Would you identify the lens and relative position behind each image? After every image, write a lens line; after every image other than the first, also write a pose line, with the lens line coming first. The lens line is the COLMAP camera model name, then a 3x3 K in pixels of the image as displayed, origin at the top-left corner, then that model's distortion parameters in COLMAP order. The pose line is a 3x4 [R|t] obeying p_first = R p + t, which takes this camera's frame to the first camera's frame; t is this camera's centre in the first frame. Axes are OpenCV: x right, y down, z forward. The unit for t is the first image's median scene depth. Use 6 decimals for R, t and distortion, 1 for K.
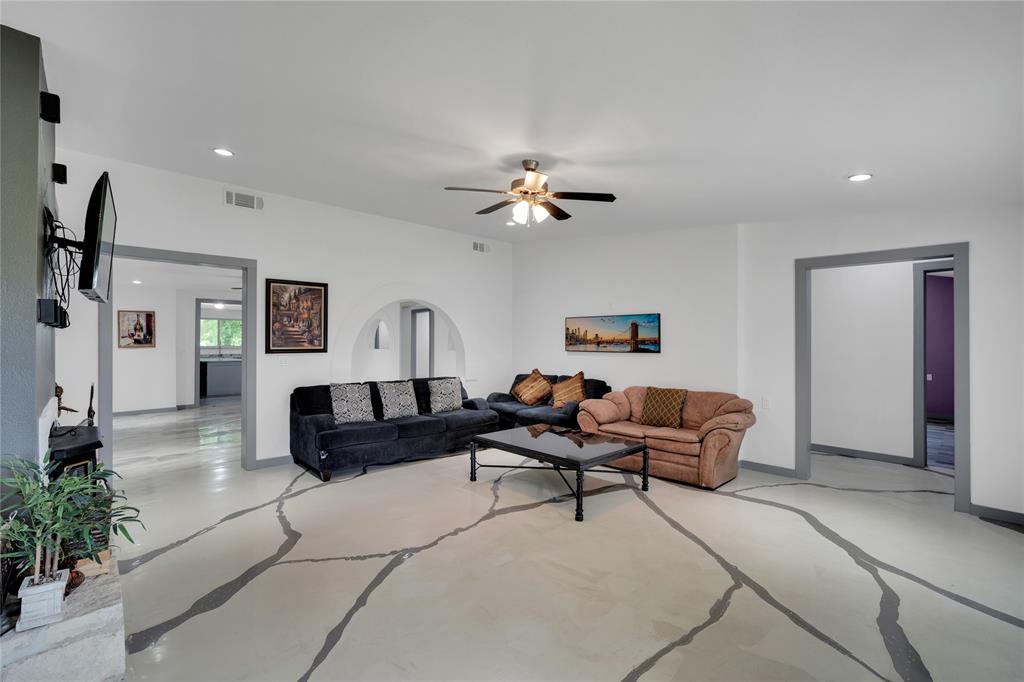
lens RADIAL K [[450.5, 0, 512.0], [0, 450.5, 341.0], [0, 0, 1]] dist [-0.003532, -0.000050]
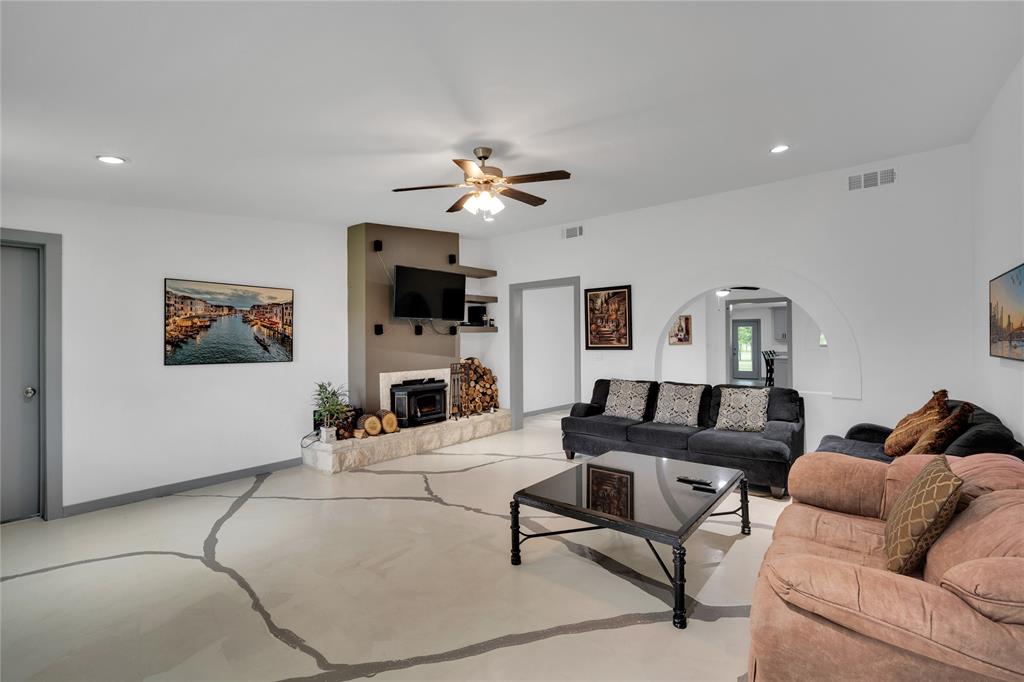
lens RADIAL K [[457.5, 0, 510.5], [0, 457.5, 340.5], [0, 0, 1]] dist [-0.002912, -0.000155]
pose [[0.113234, -0.005114, -0.993555, 0.635358], [0.010329, 0.999939, -0.003970, 0.004981], [0.993515, -0.009813, 0.113279, 0.601252]]
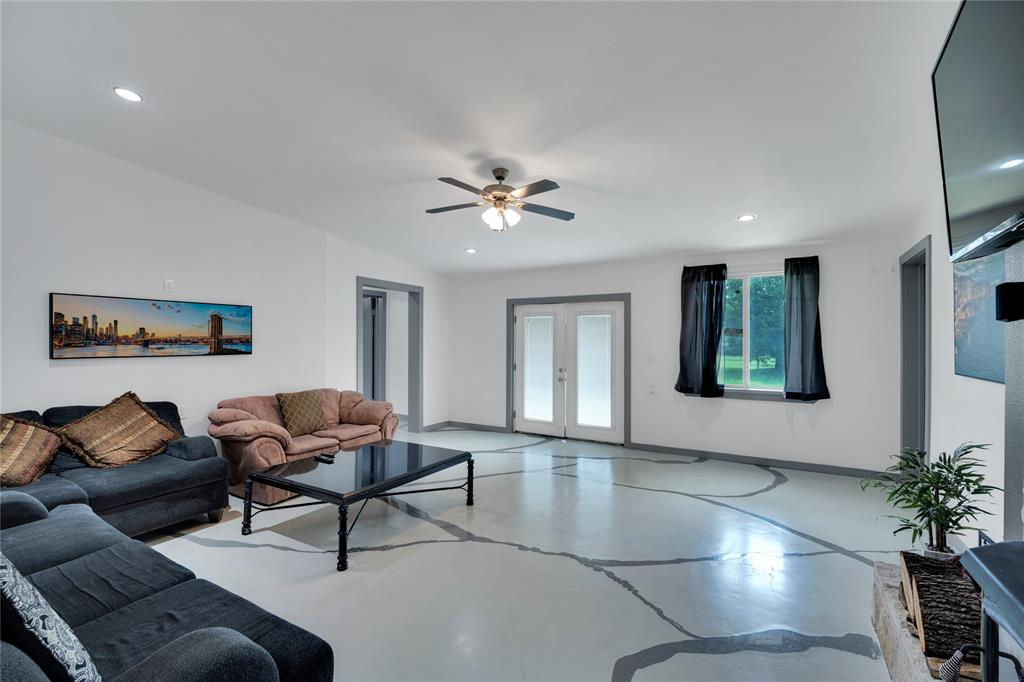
lens RADIAL K [[450.5, 0, 512.0], [0, 450.5, 341.0], [0, 0, 1]] dist [-0.003532, -0.000050]
pose [[-0.263011, -0.002934, 0.964788, -0.621365], [-0.005489, 0.999984, 0.001545, -0.001547], [-0.964777, -0.004889, -0.263023, 0.793654]]
